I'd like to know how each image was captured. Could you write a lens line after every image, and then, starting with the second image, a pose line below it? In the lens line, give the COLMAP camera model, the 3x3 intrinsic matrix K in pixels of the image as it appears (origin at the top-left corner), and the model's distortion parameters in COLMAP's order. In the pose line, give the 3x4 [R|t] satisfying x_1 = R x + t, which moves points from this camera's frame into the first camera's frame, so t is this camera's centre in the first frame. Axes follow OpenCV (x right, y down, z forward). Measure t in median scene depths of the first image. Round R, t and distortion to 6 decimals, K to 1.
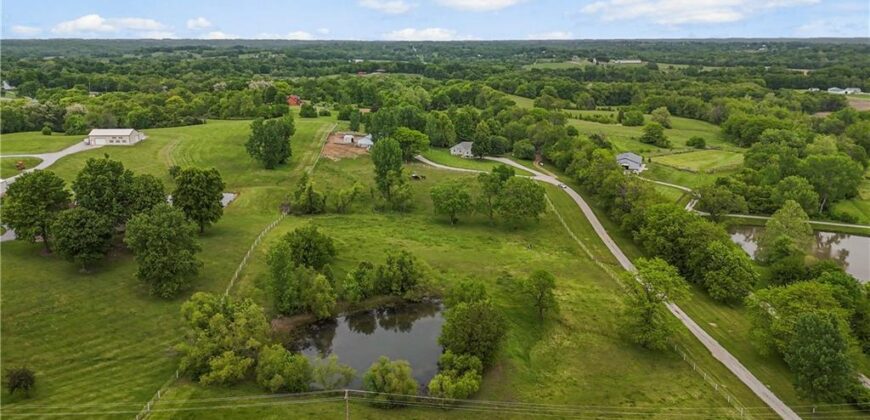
lens RADIAL K [[643.9, 0, 444.6], [0, 643.9, 212.5], [0, 0, 1]] dist [0.082790, -0.099748]
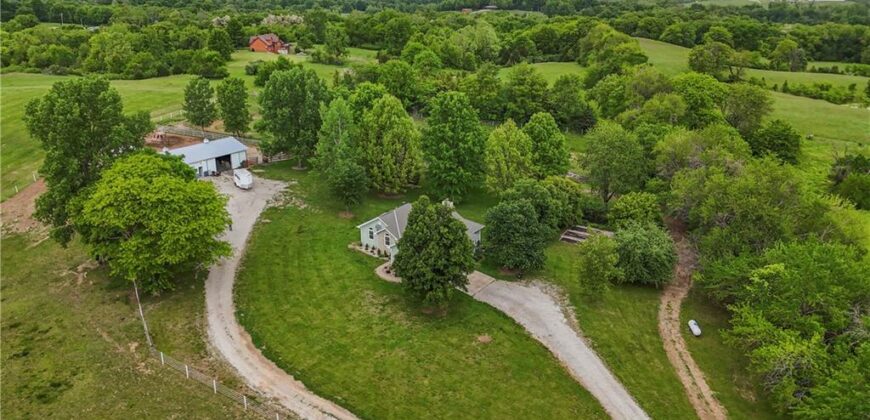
lens RADIAL K [[643.9, 0, 444.6], [0, 643.9, 212.5], [0, 0, 1]] dist [0.082790, -0.099748]
pose [[0.976387, 0.073923, -0.202986, 0.060118], [-0.057094, 0.994522, 0.087553, -0.077132], [0.208347, -0.073897, 0.975259, 0.425589]]
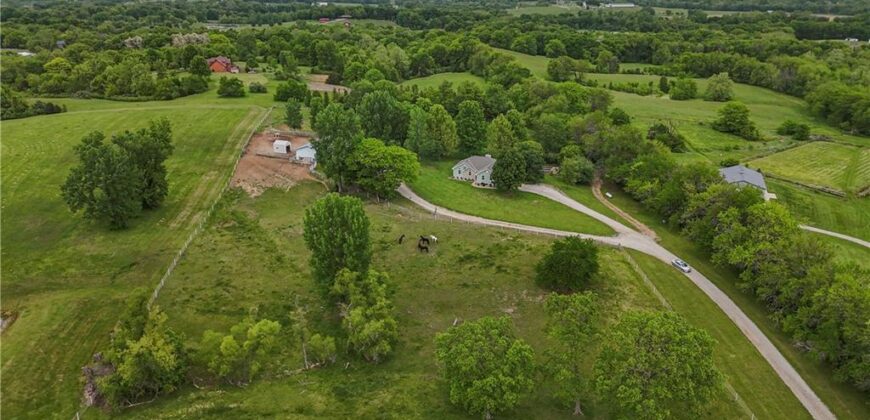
lens RADIAL K [[643.9, 0, 444.6], [0, 643.9, 212.5], [0, 0, 1]] dist [0.082790, -0.099748]
pose [[0.999069, -0.014045, 0.040787, -0.013499], [0.010661, 0.996573, 0.082030, -0.062628], [-0.041800, -0.081519, 0.995795, 0.239157]]
